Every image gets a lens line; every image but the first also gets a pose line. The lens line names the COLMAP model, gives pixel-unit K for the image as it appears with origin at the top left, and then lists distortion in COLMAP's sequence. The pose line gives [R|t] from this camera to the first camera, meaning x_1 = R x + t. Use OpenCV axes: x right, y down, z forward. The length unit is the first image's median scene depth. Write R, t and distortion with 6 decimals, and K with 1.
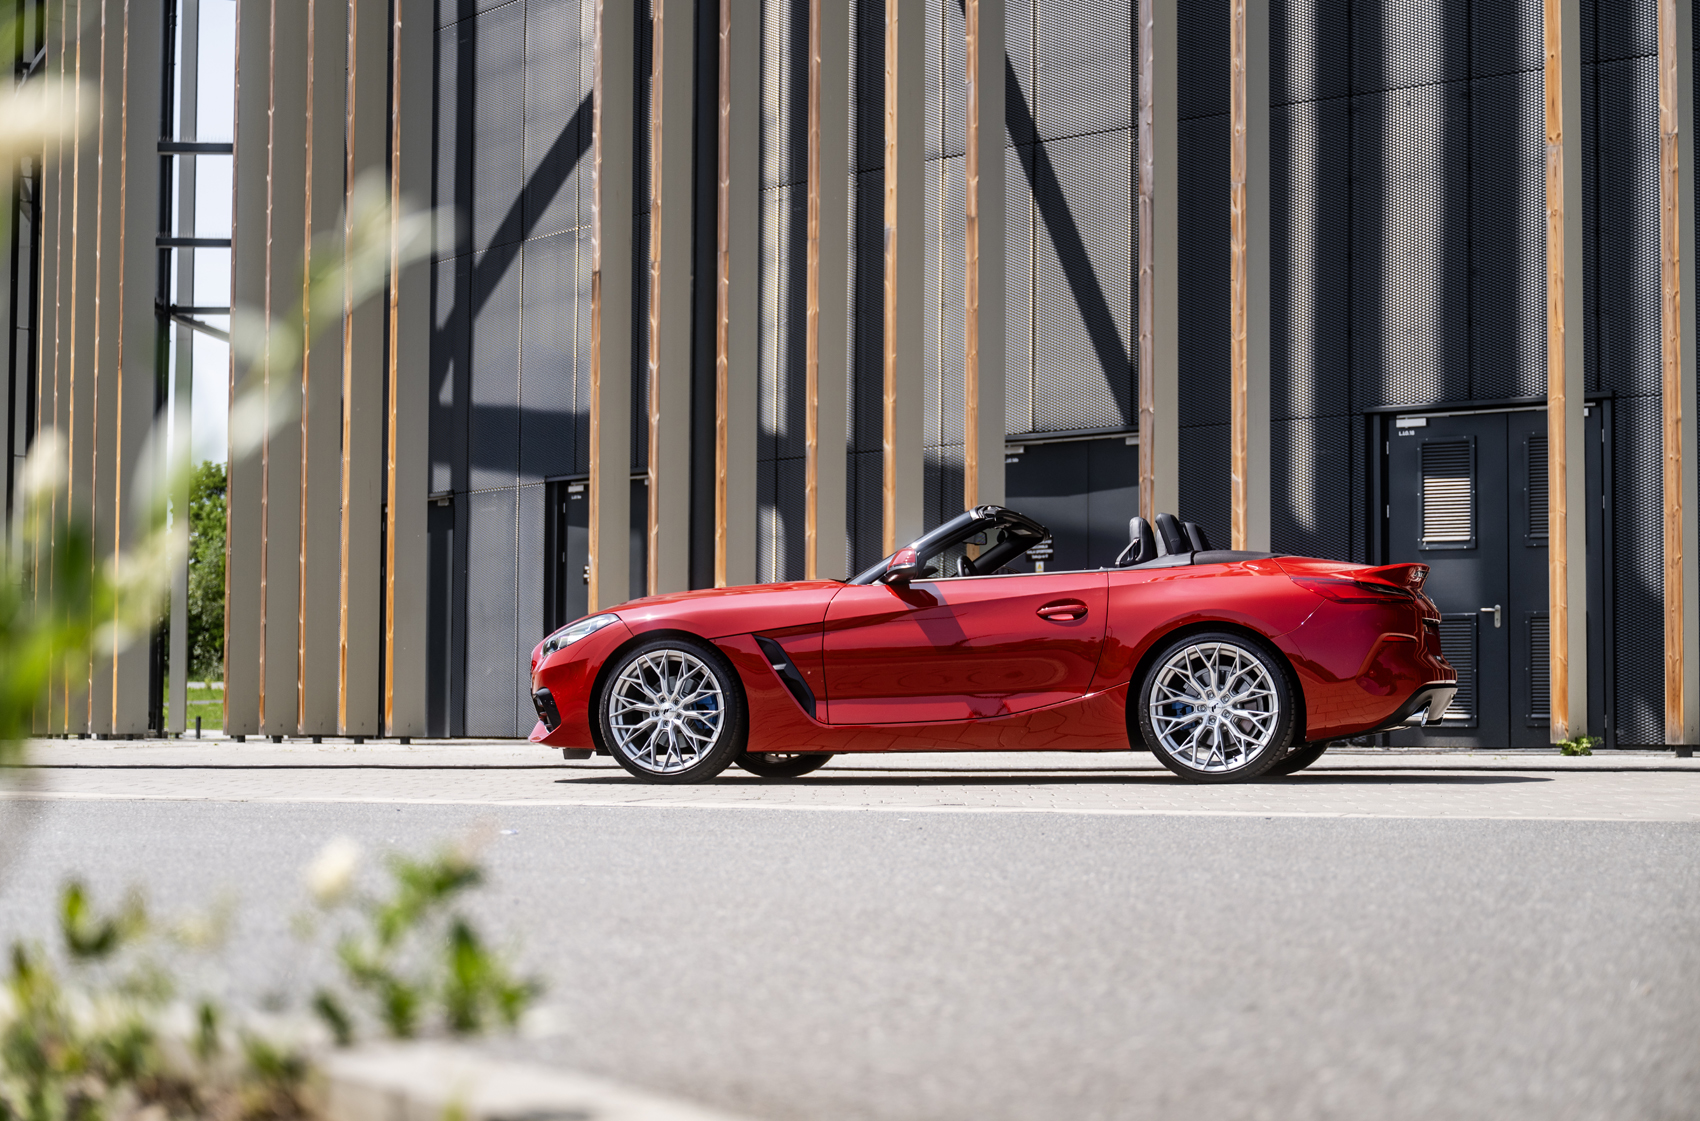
lens RADIAL K [[2787.9, 0, 850.0], [0, 2787.9, 560.5], [0, 0, 1]] dist [0.019034, -0.121585]
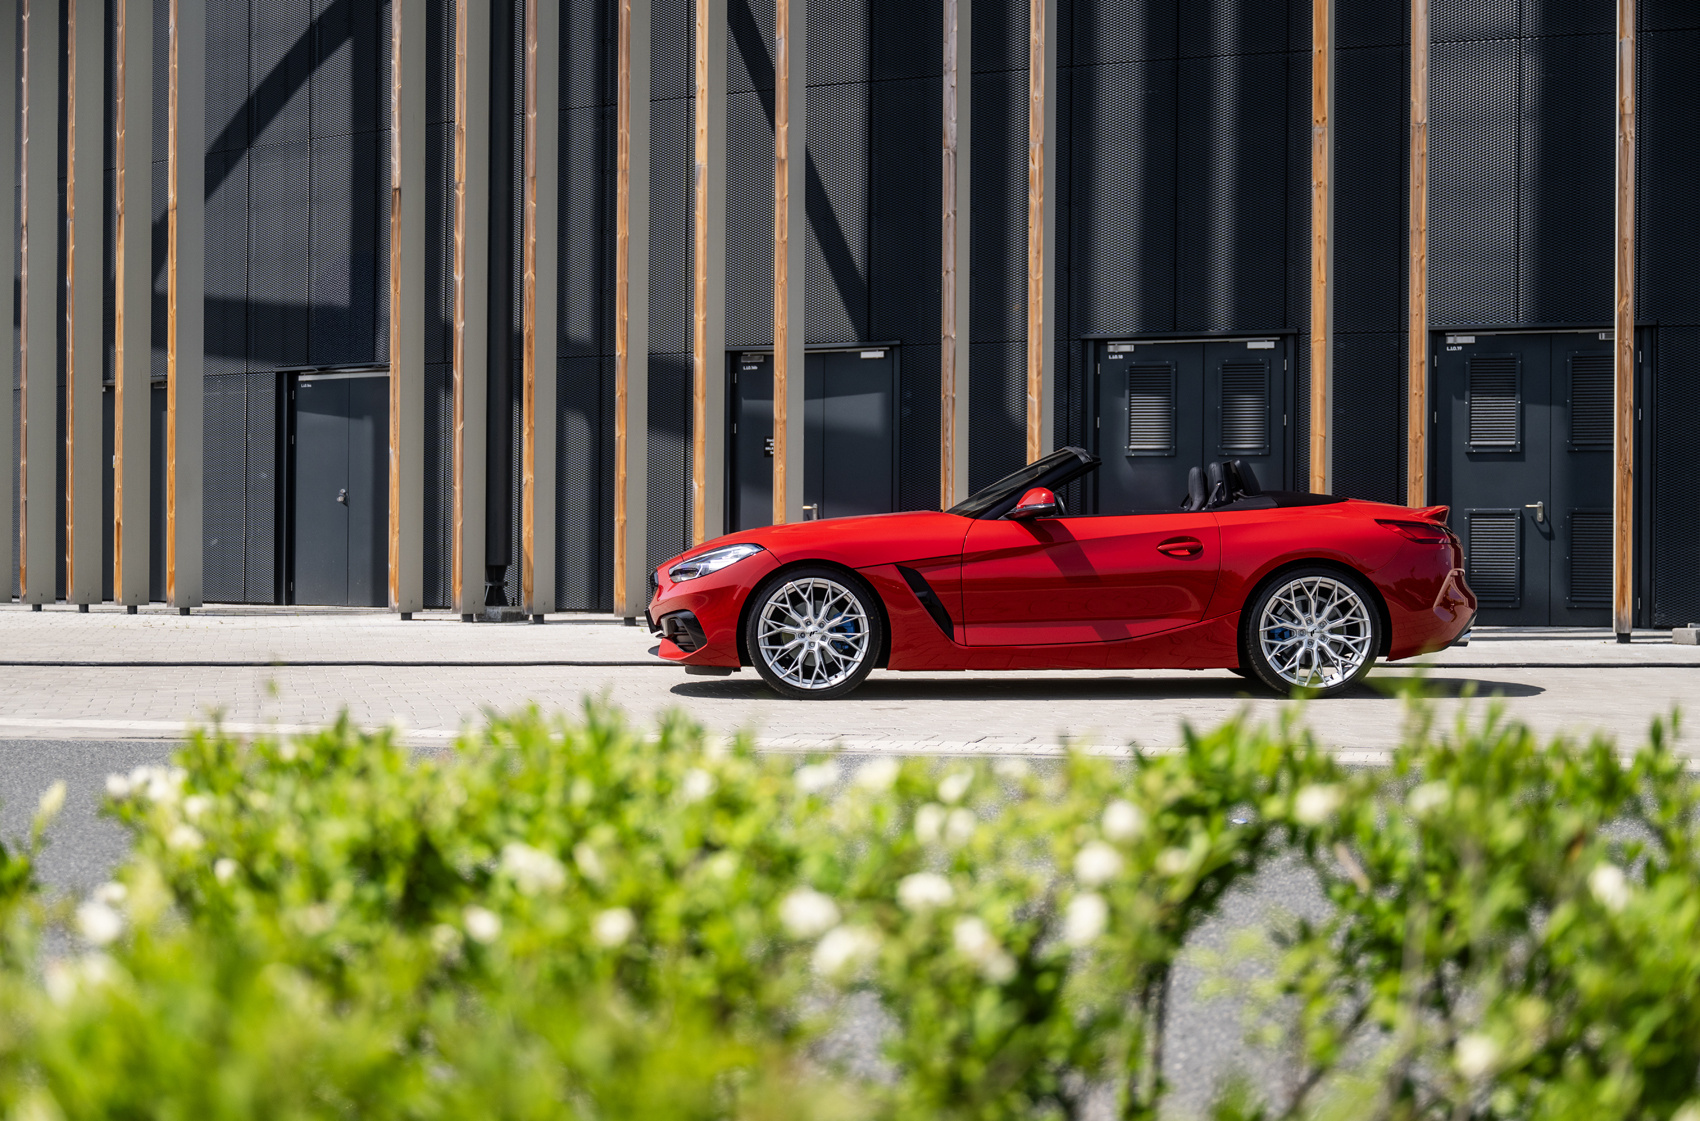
lens RADIAL K [[2356.0, 0, 850.0], [0, 2356.0, 560.5], [0, 0, 1]] dist [-0.005131, -0.017206]
pose [[0.966933, 0.001479, 0.255025, -0.289190], [-0.017459, 0.998021, 0.060408, -0.031225], [-0.254431, -0.062863, 0.965046, 0.099931]]
